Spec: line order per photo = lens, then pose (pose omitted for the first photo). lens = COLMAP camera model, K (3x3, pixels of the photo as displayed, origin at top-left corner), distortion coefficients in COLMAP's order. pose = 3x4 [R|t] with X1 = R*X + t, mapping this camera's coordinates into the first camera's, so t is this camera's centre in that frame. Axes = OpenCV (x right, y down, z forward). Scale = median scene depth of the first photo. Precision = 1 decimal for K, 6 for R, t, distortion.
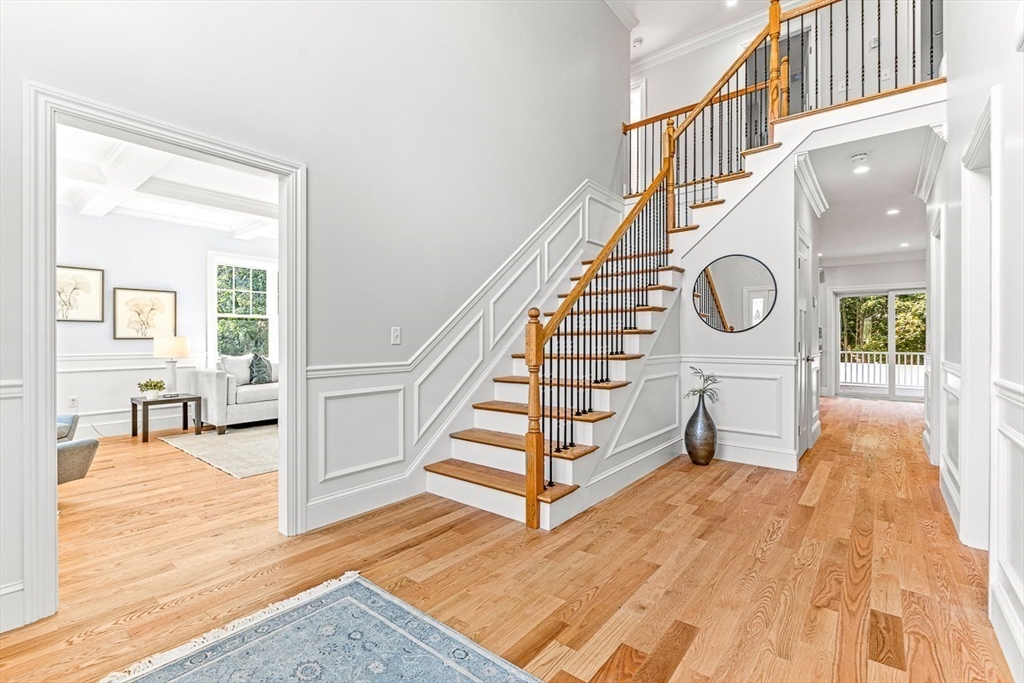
lens RADIAL K [[456.5, 0, 506.3], [0, 456.5, 342.0], [0, 0, 1]] dist [-0.003417, 0.001372]
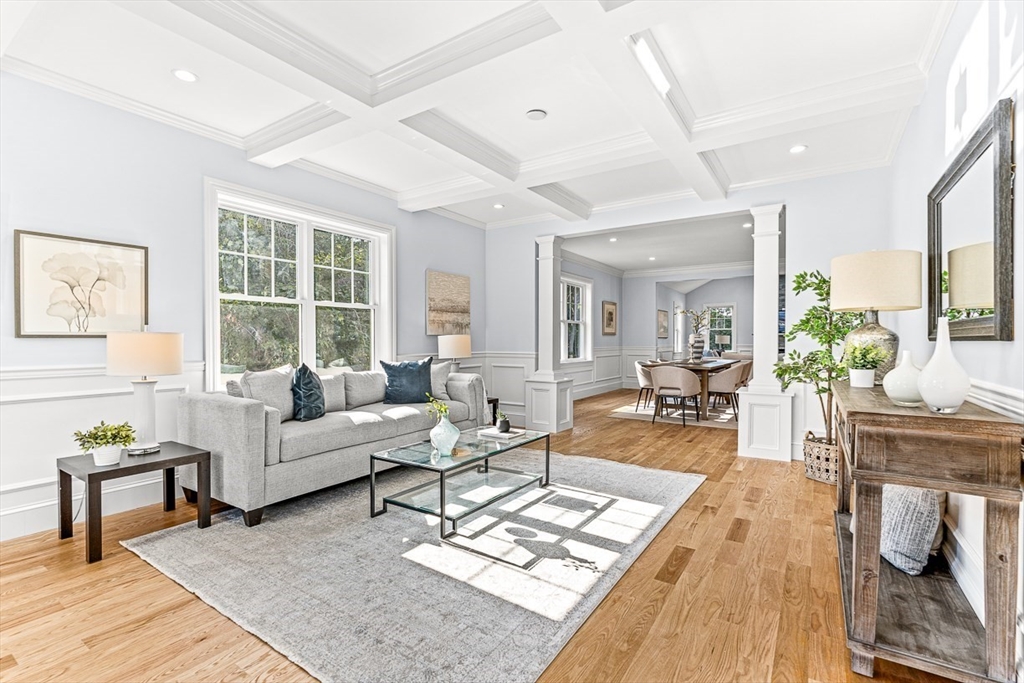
lens RADIAL K [[456.5, 0, 514.9], [0, 456.5, 345.1], [0, 0, 1]] dist [-0.003417, 0.001372]
pose [[0.992780, 0.004891, 0.119849, -0.391936], [-0.006282, 0.999917, 0.011228, -0.006443], [-0.119784, -0.011900, 0.992729, 0.454411]]
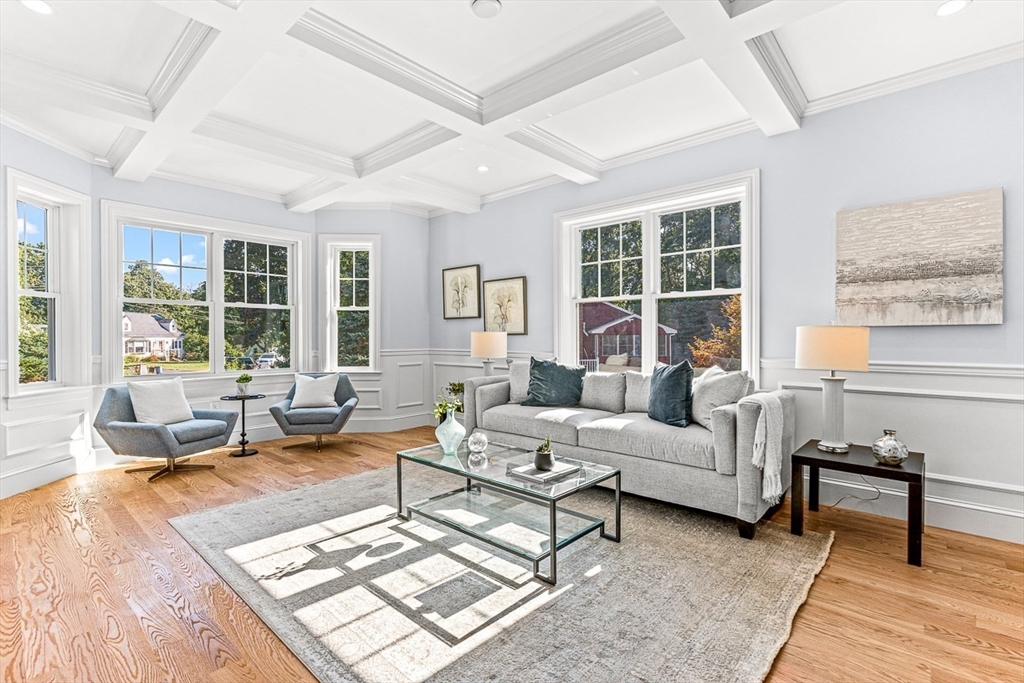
lens RADIAL K [[456.5, 0, 494.3], [0, 456.5, 338.0], [0, 0, 1]] dist [-0.003417, 0.001372]
pose [[-0.032208, 0.008630, -0.999444, 0.105317], [0.000710, 0.999963, 0.008612, -0.007634], [0.999481, -0.000432, -0.032213, 1.052185]]
